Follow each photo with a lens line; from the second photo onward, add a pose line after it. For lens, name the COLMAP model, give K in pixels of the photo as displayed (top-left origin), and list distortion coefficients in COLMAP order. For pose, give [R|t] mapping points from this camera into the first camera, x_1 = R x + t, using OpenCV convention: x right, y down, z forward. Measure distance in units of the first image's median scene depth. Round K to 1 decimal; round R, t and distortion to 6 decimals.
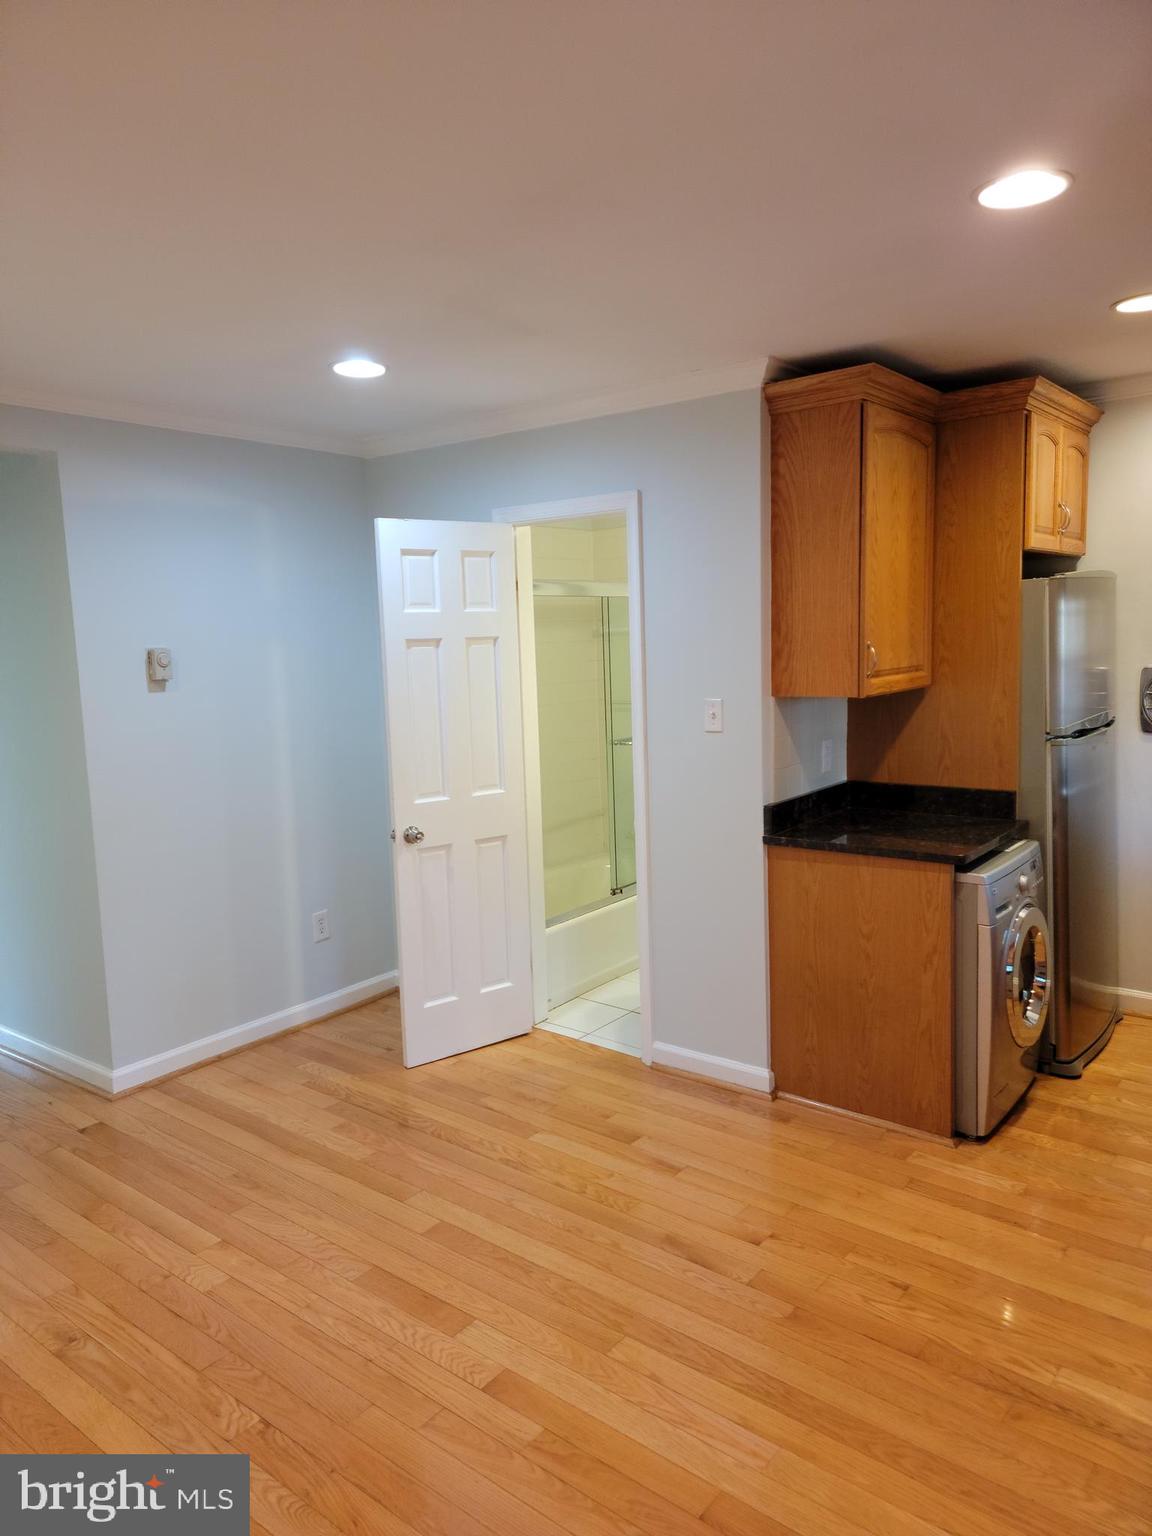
lens RADIAL K [[1062.6, 0, 547.3], [0, 1062.6, 776.4], [0, 0, 1]] dist [0.097878, -0.077218]
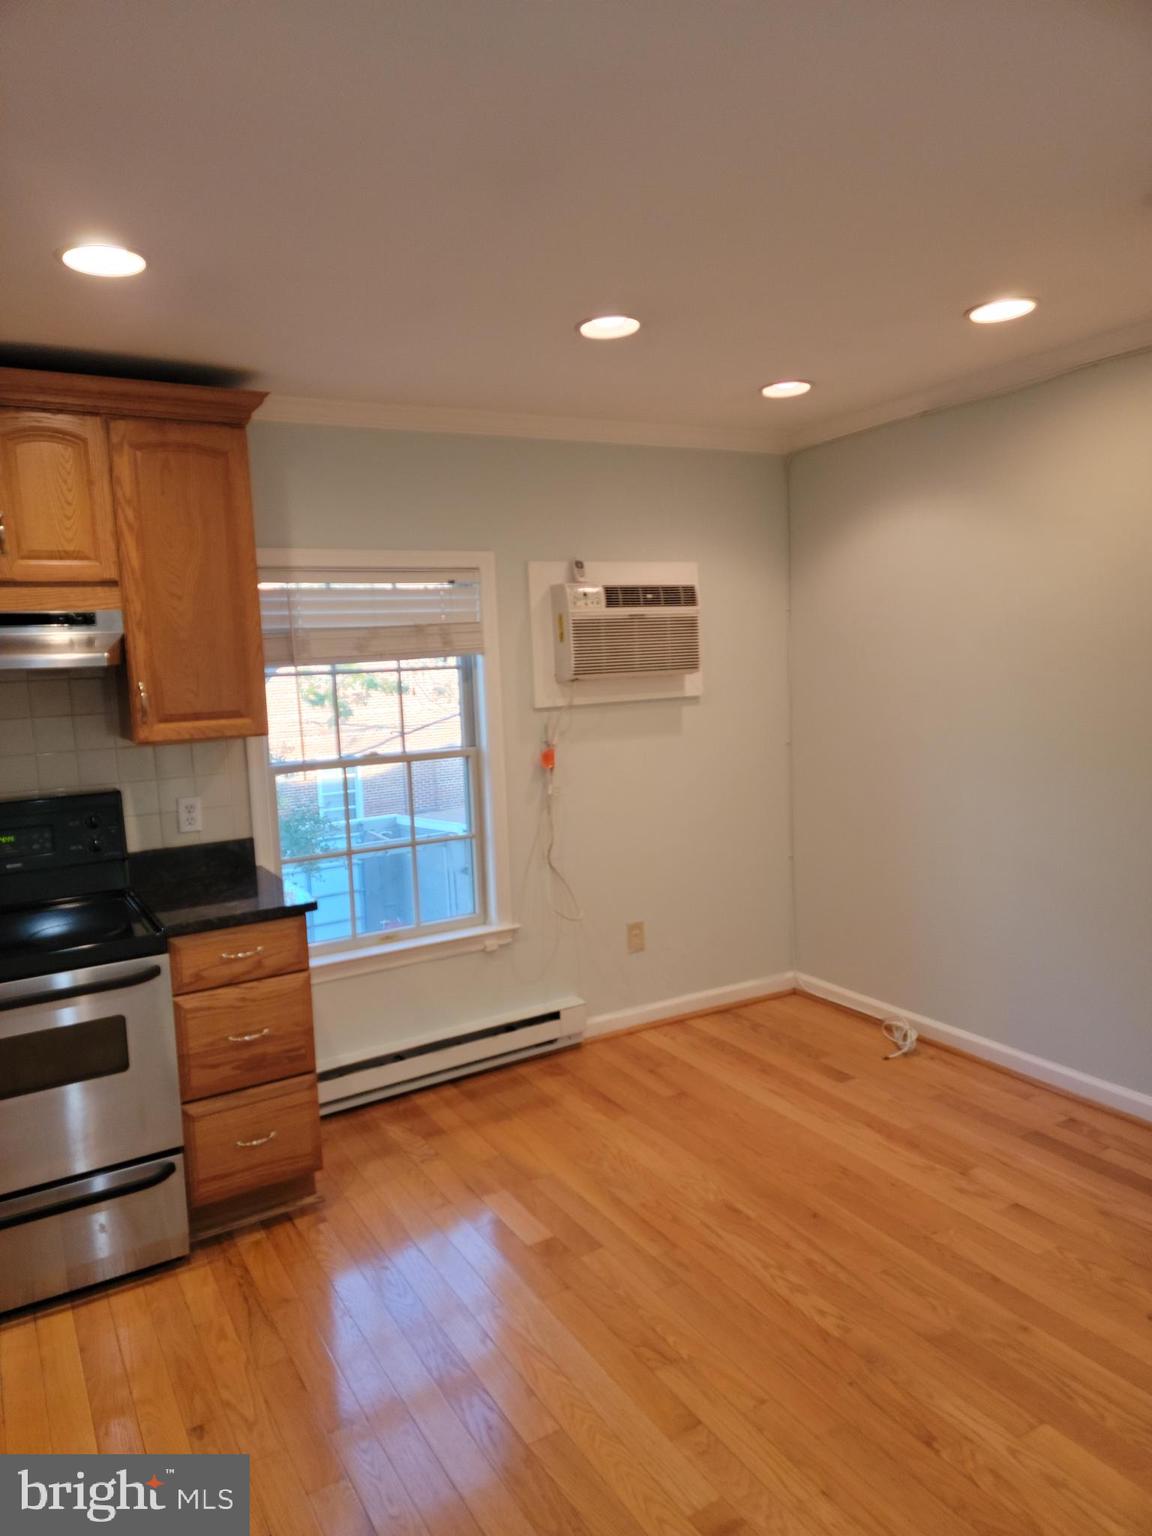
lens RADIAL K [[1062.6, 0, 559.8], [0, 1062.6, 767.1], [0, 0, 1]] dist [0.097878, -0.077218]
pose [[-0.935727, 0.030450, 0.351409, -0.118309], [0.117895, 0.965969, 0.230227, -0.091838], [-0.332440, 0.256859, -0.907473, 0.699083]]
